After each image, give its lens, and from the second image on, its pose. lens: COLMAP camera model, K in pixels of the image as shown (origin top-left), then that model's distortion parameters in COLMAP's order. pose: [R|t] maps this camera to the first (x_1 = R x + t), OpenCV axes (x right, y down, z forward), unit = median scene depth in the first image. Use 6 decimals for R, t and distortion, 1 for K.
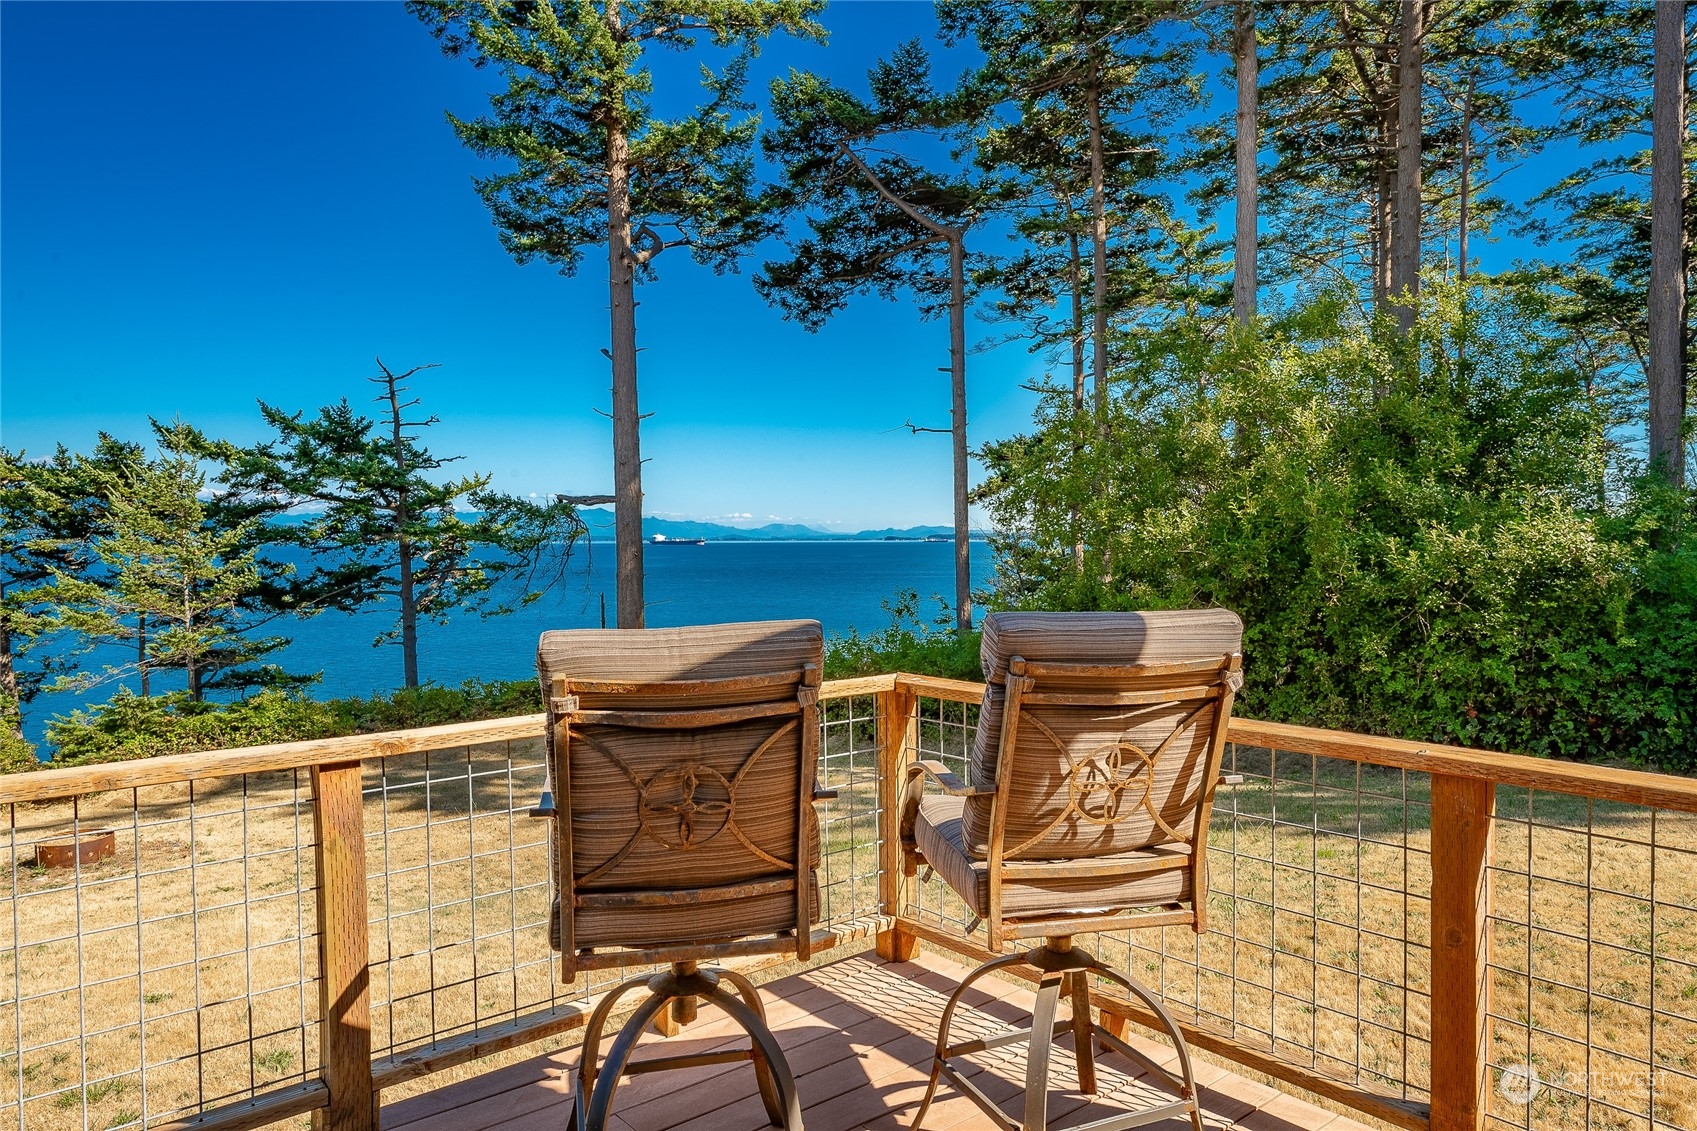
lens RADIAL K [[1117.2, 0, 852.0], [0, 1117.2, 562.7], [0, 0, 1]] dist [0.007733, 0.004154]
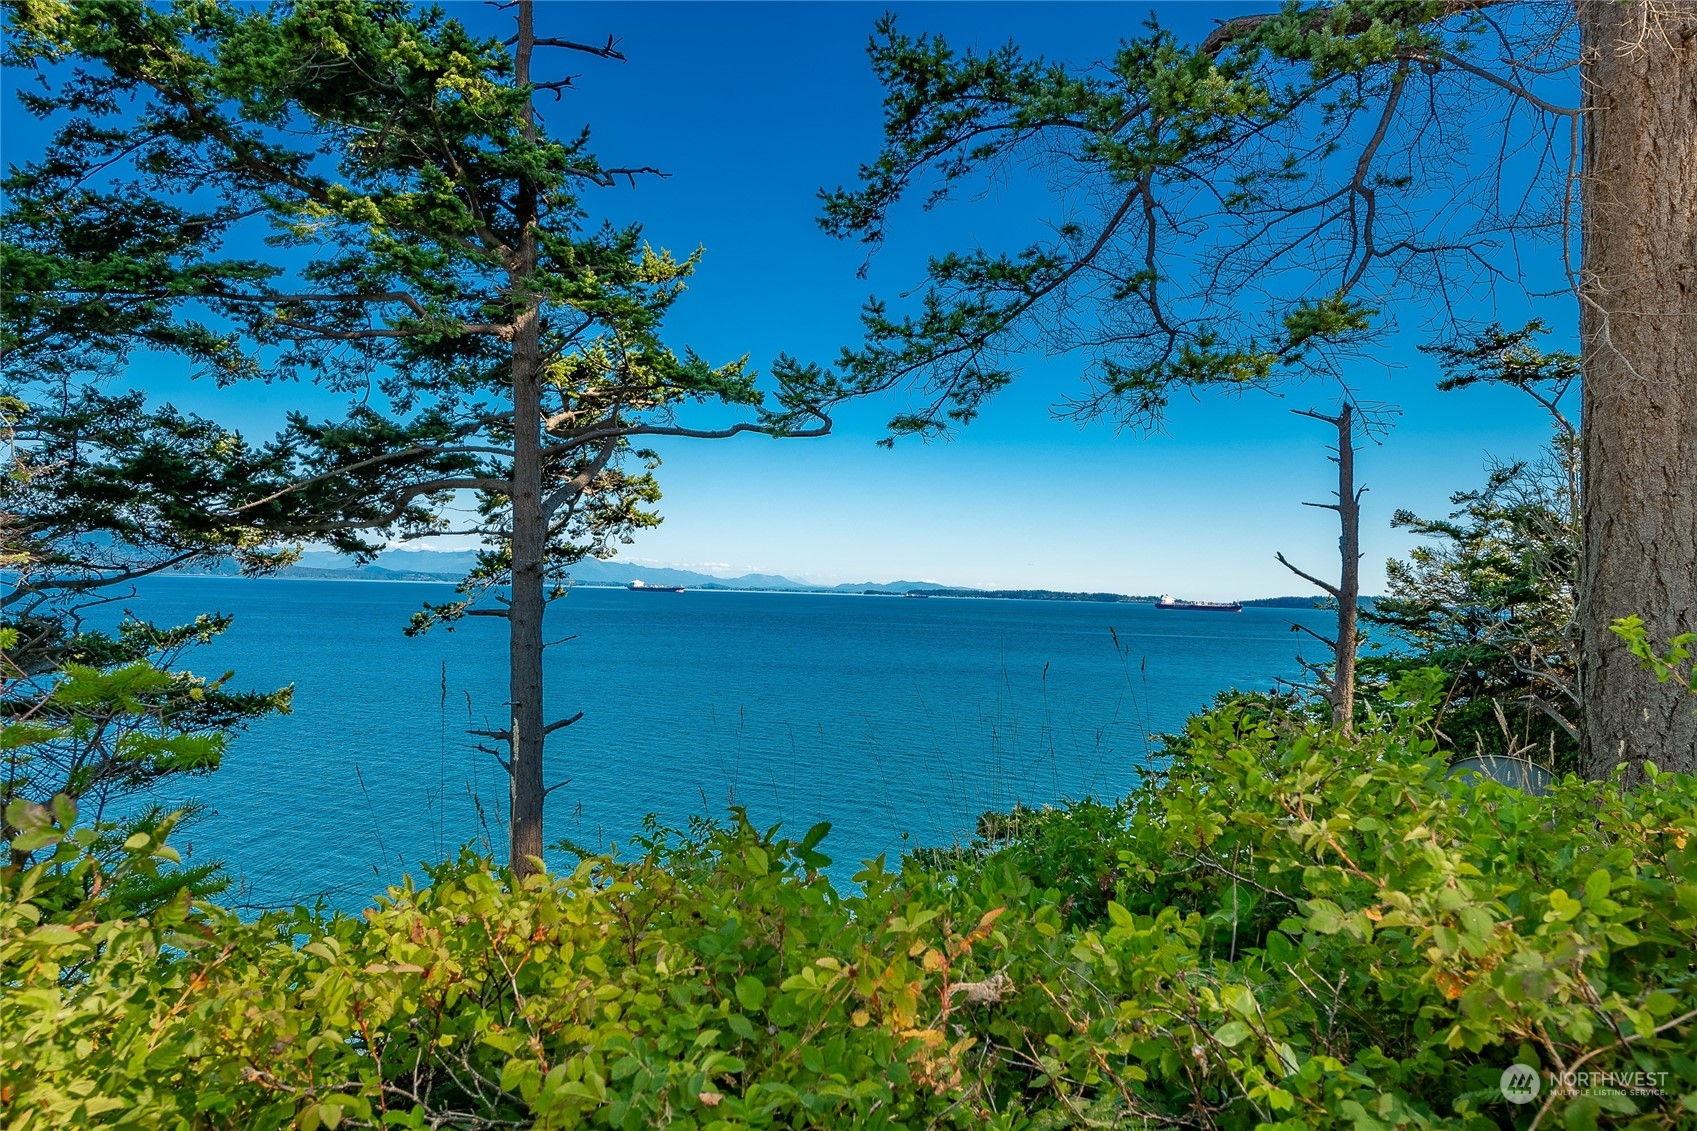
lens RADIAL K [[1117.2, 0, 852.0], [0, 1117.2, 562.7], [0, 0, 1]] dist [0.007733, 0.004154]
pose [[0.999237, 0.033714, 0.019726, -0.318011], [-0.032728, 0.998296, -0.048314, 0.075141], [-0.021322, 0.047632, 0.998637, 0.668429]]
